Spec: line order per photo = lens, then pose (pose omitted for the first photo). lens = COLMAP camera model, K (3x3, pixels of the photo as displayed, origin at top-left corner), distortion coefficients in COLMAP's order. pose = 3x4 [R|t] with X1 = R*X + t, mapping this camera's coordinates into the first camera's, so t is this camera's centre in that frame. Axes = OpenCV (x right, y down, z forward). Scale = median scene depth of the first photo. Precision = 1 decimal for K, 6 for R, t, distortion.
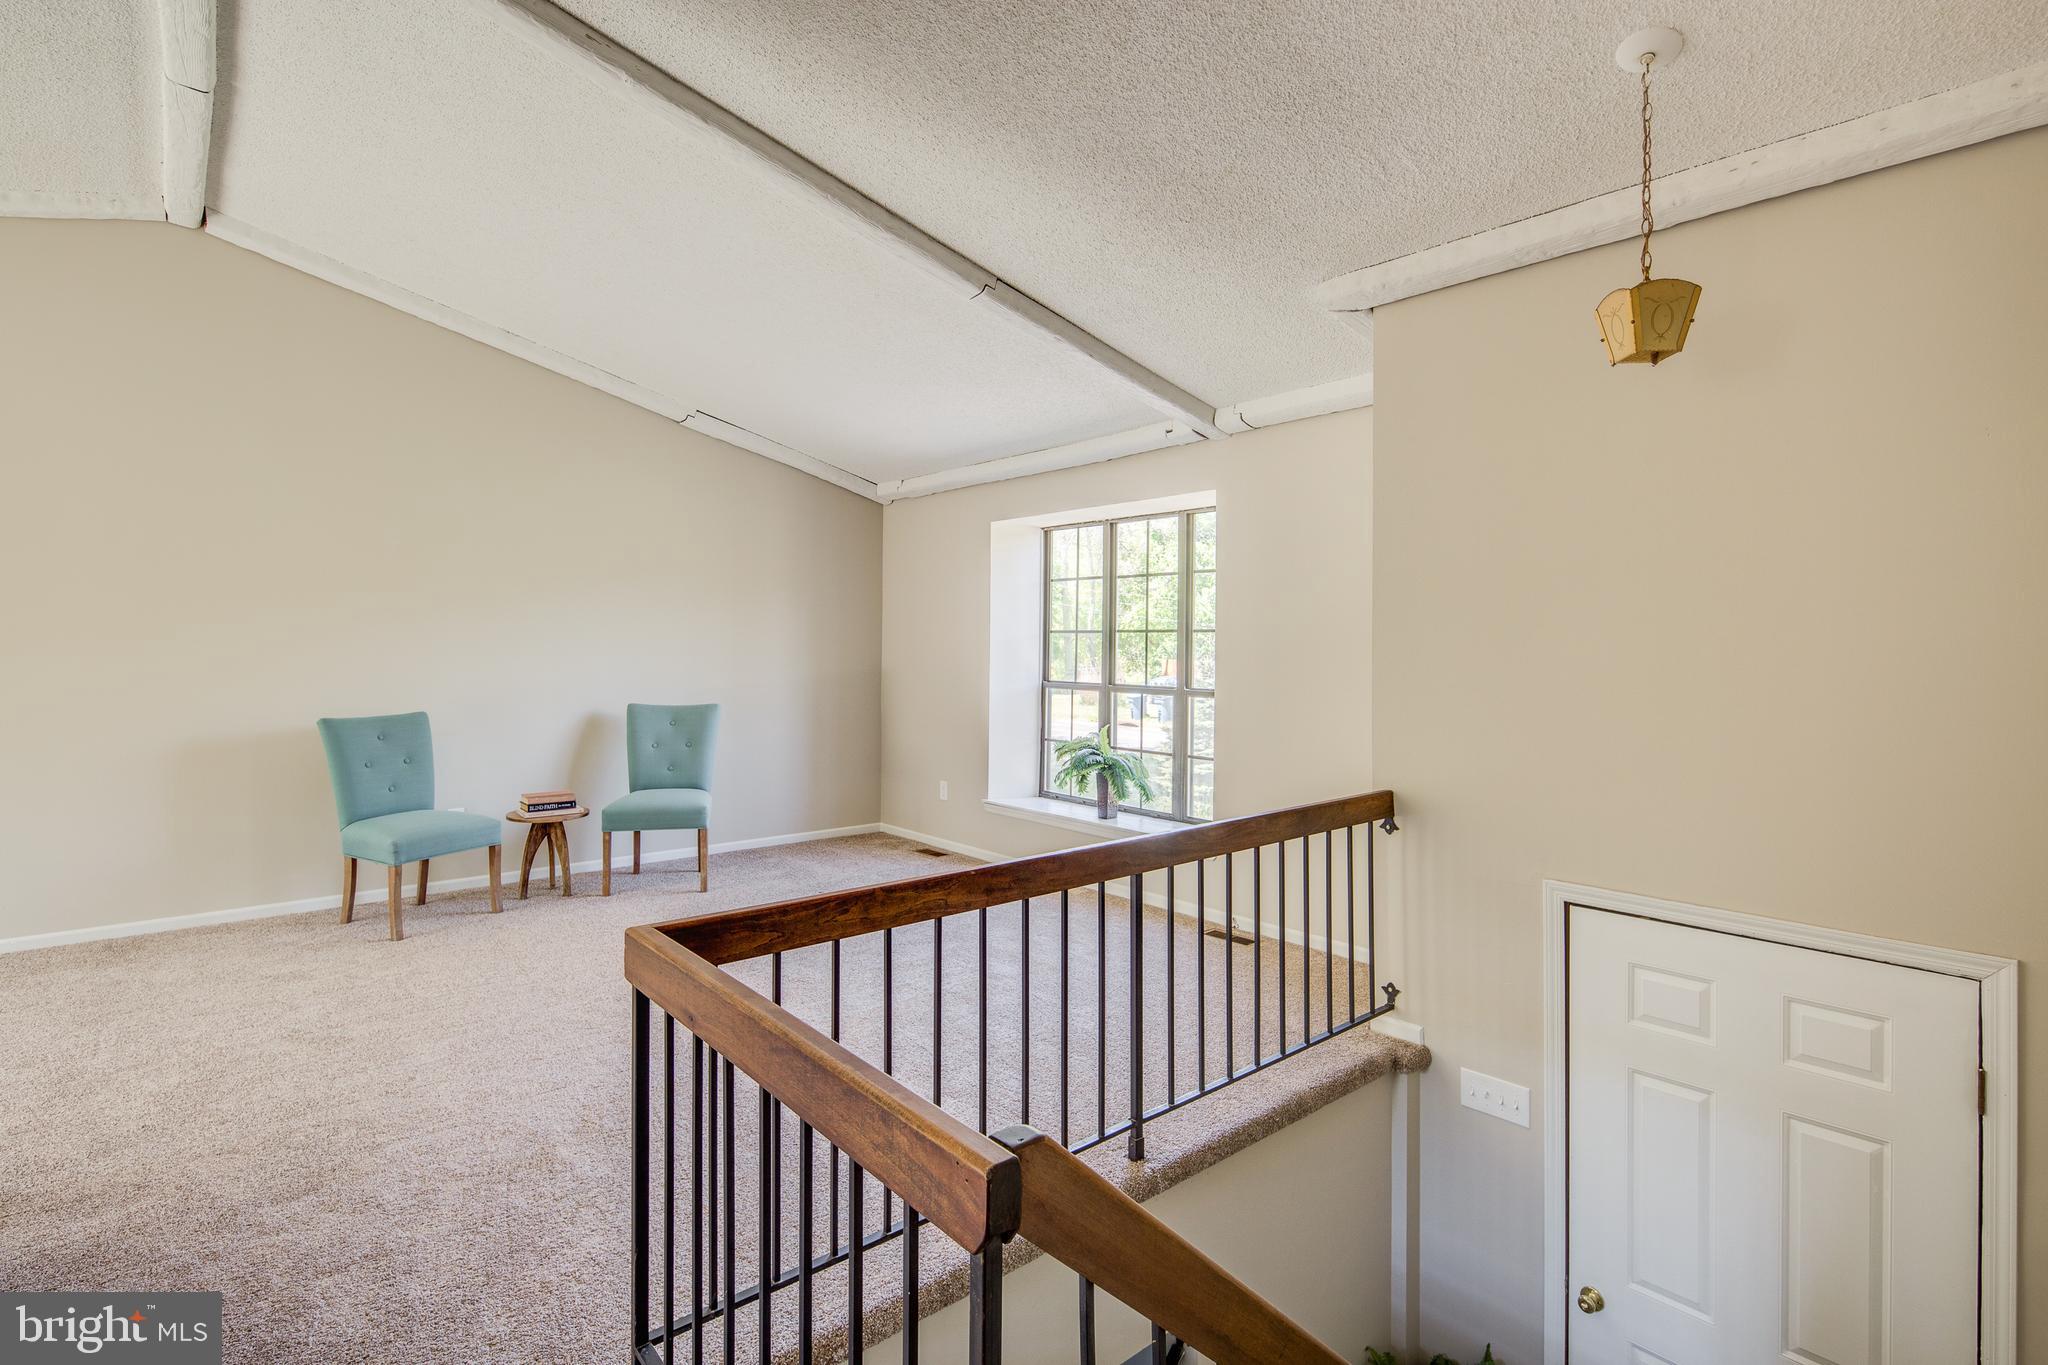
lens RADIAL K [[998.5, 0, 1009.4], [0, 998.5, 664.0], [0, 0, 1]] dist [0.002894, -0.000584]
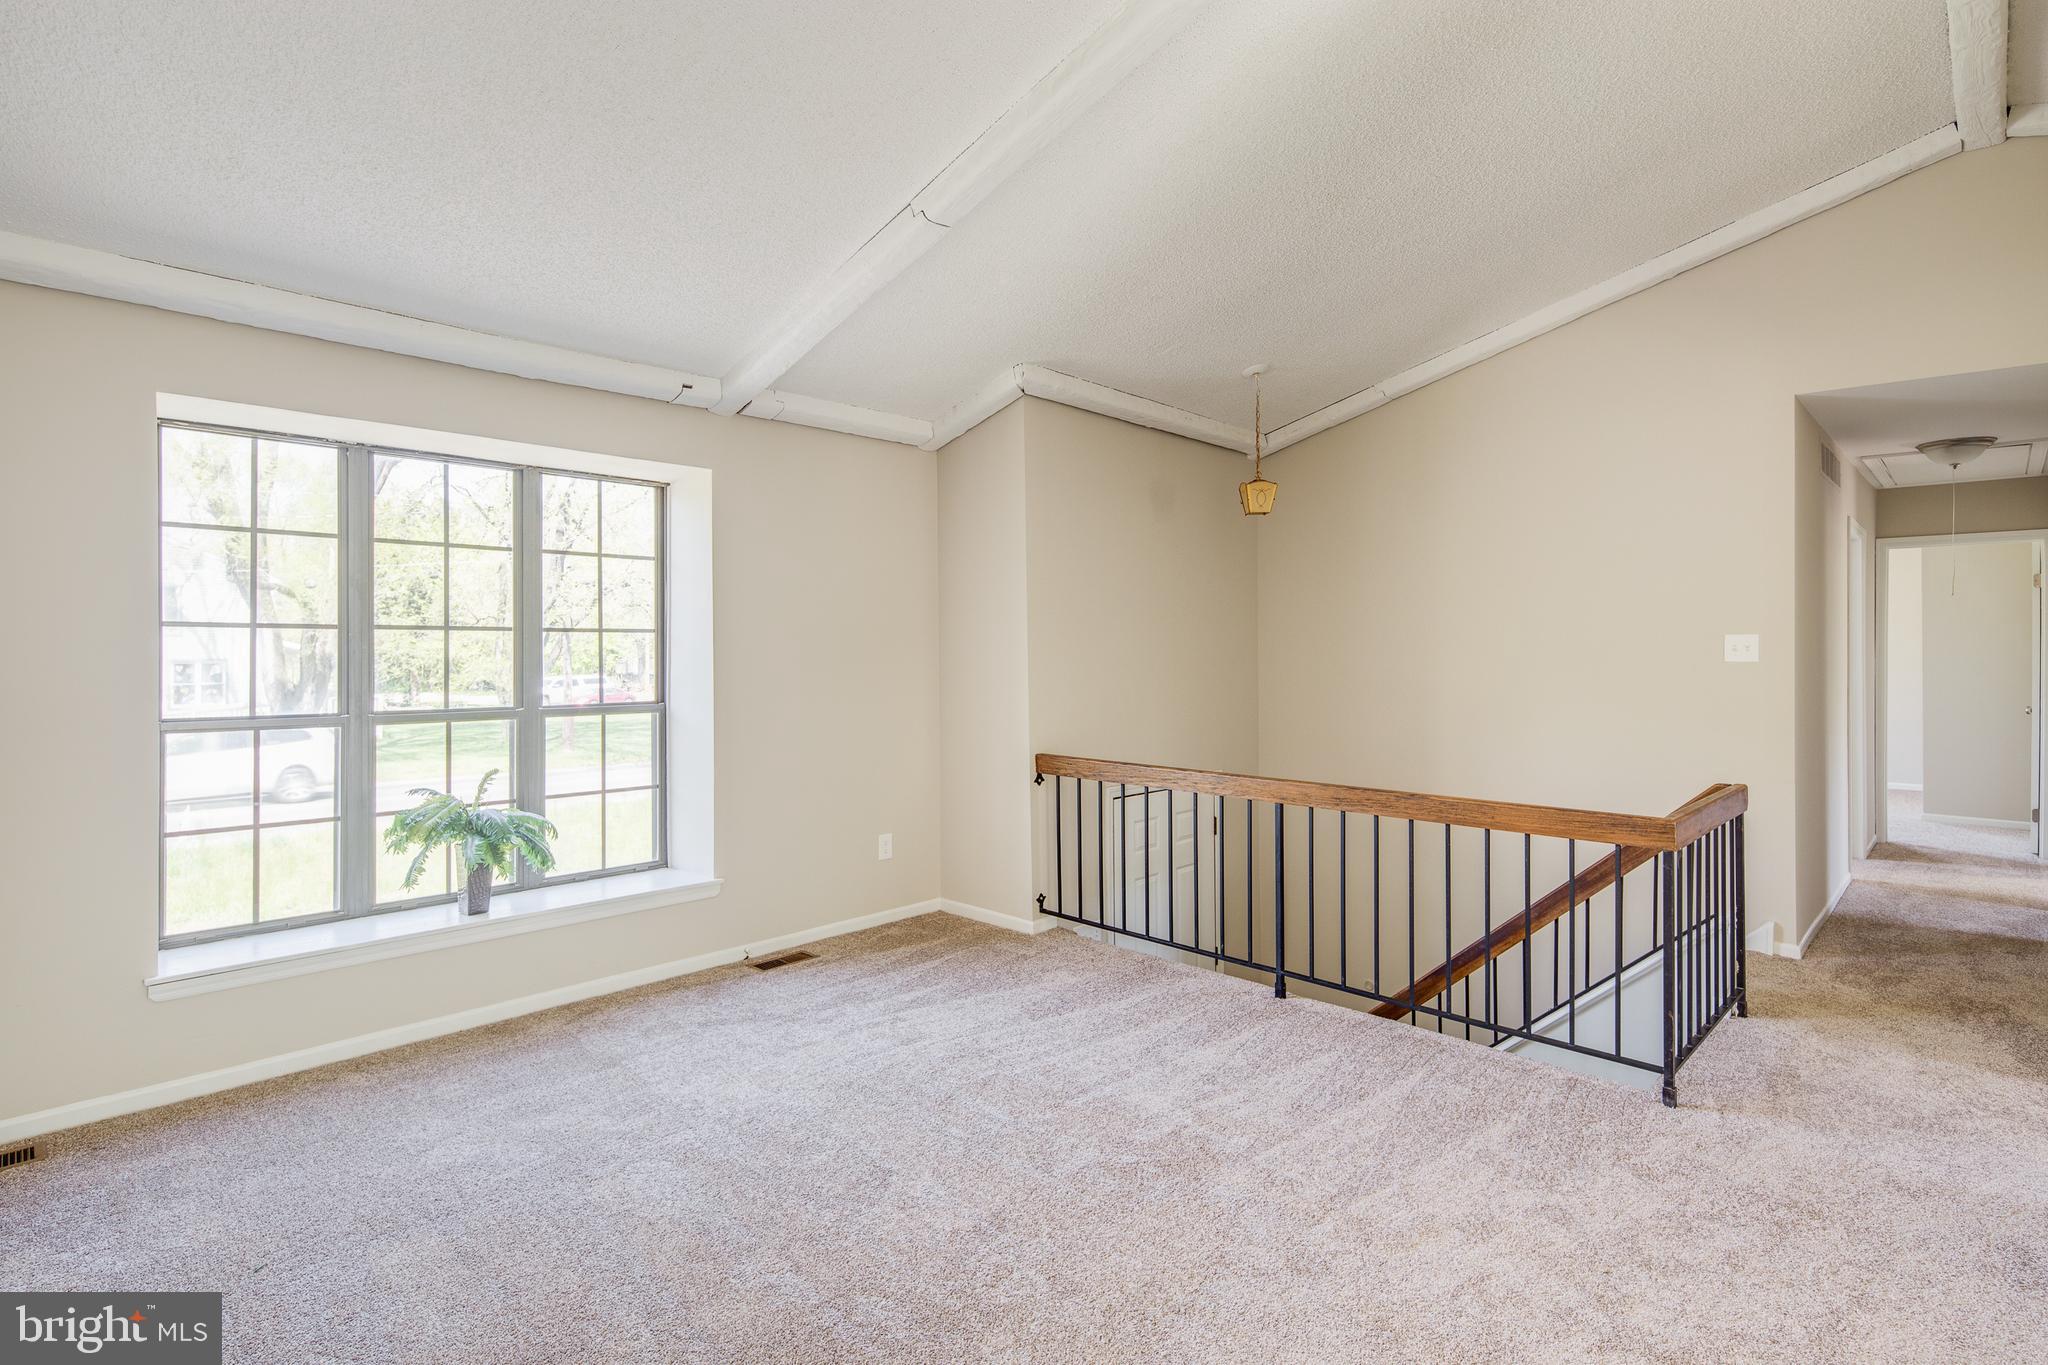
lens RADIAL K [[998.5, 0, 1021.8], [0, 998.5, 656.1], [0, 0, 1]] dist [0.002894, -0.000584]
pose [[-0.088215, -0.009175, 0.996059, -0.586097], [0.019584, 0.999748, 0.010944, -0.014547], [-0.995909, 0.020472, -0.088013, 0.696984]]
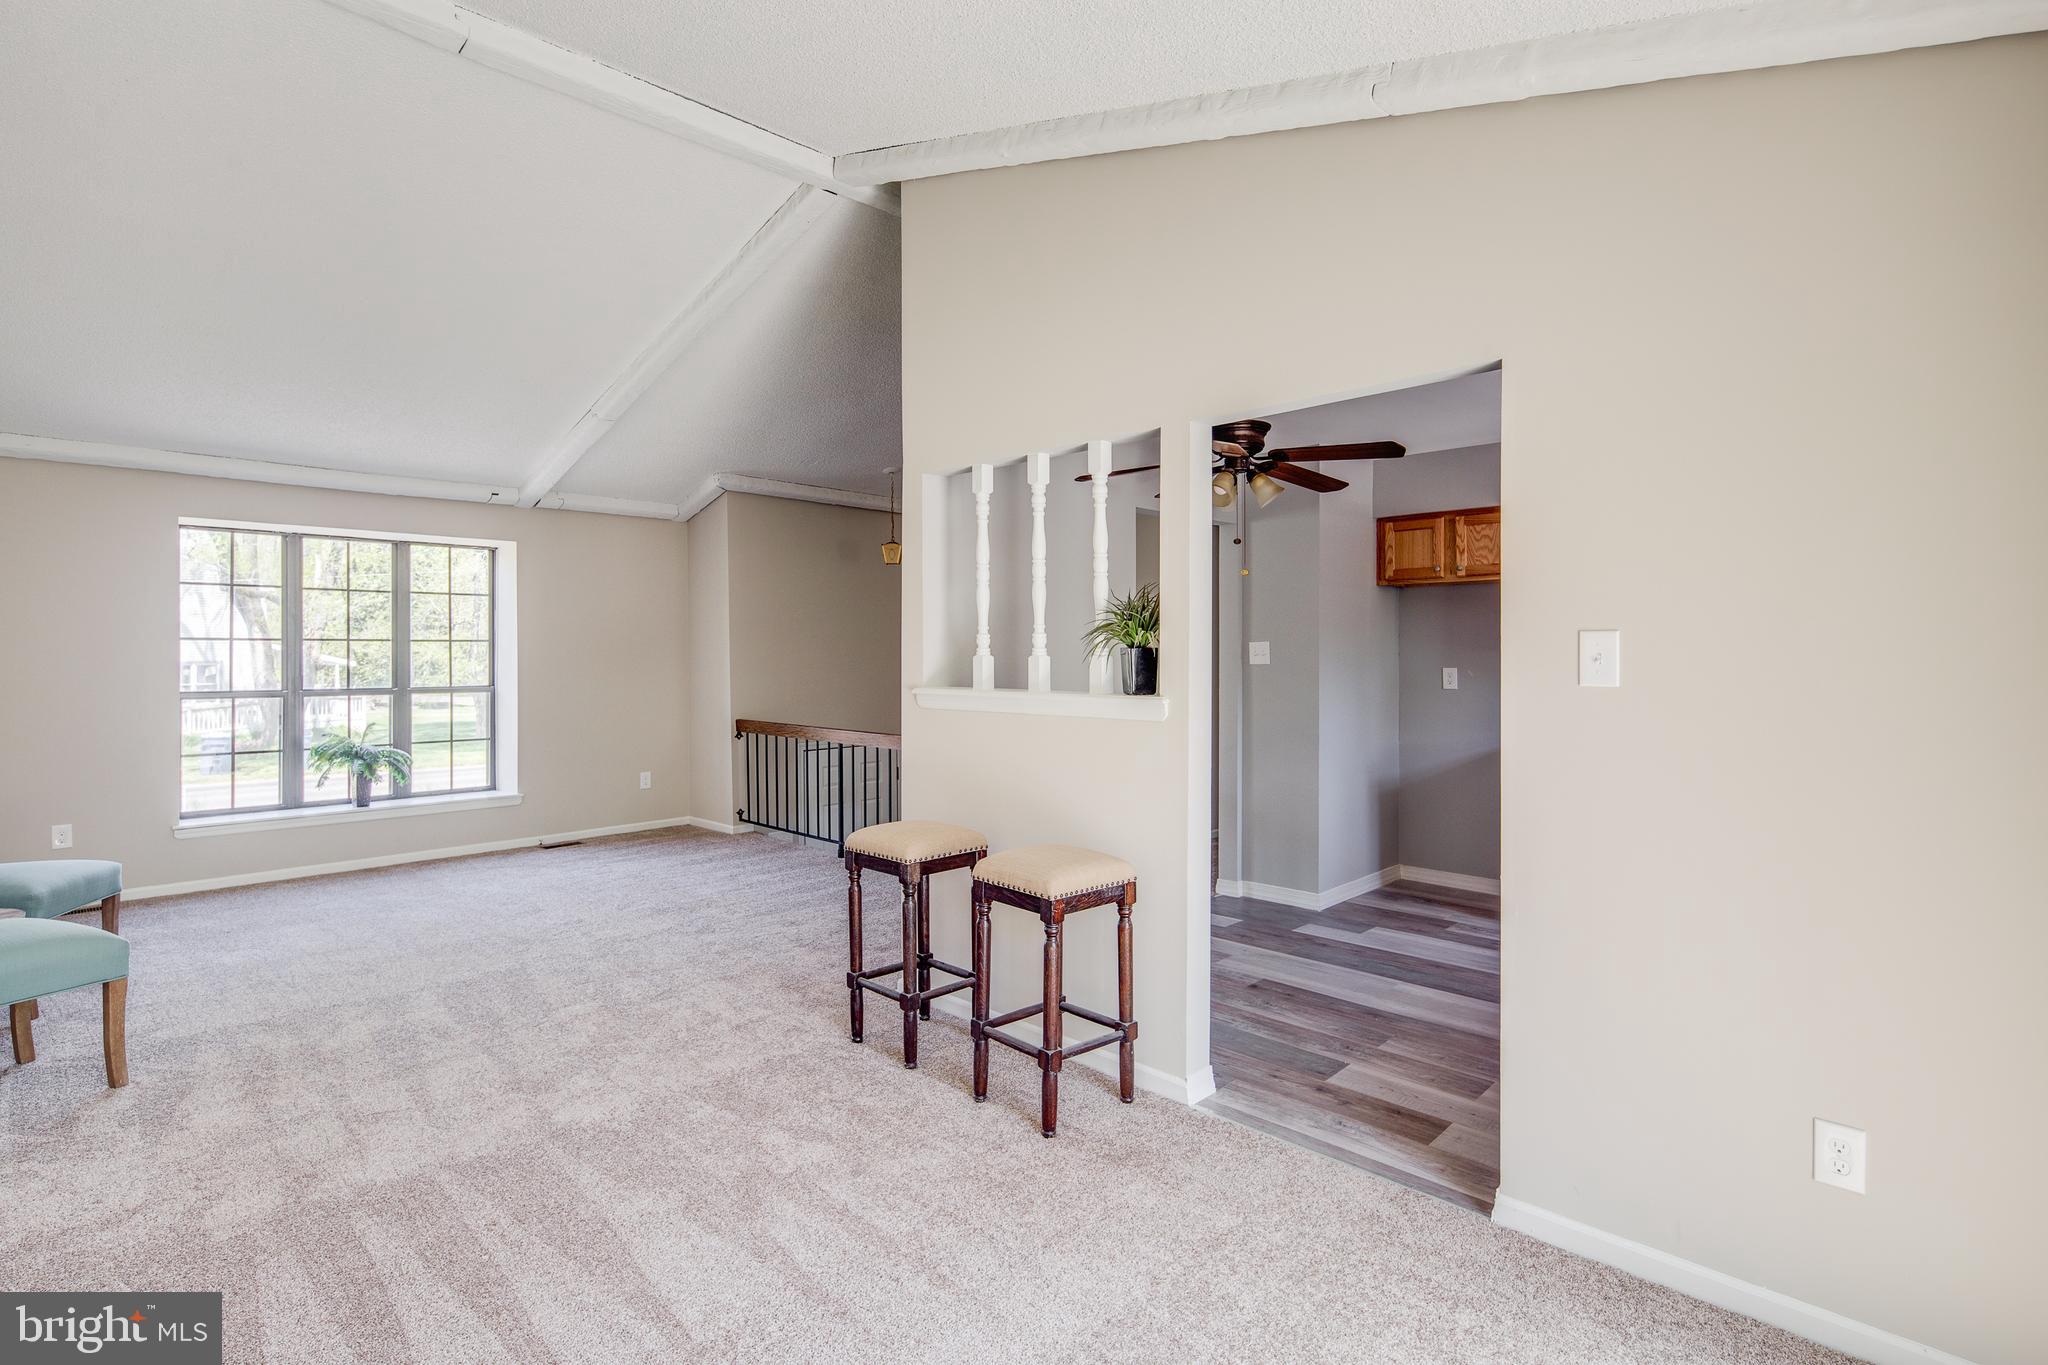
lens RADIAL K [[998.5, 0, 1019.4], [0, 998.5, 654.9], [0, 0, 1]] dist [0.002894, -0.000584]
pose [[-0.091677, -0.007229, 0.995763, -1.080837], [0.020302, 0.999752, 0.009127, -0.011879], [-0.995582, 0.021053, -0.091508, 0.368014]]
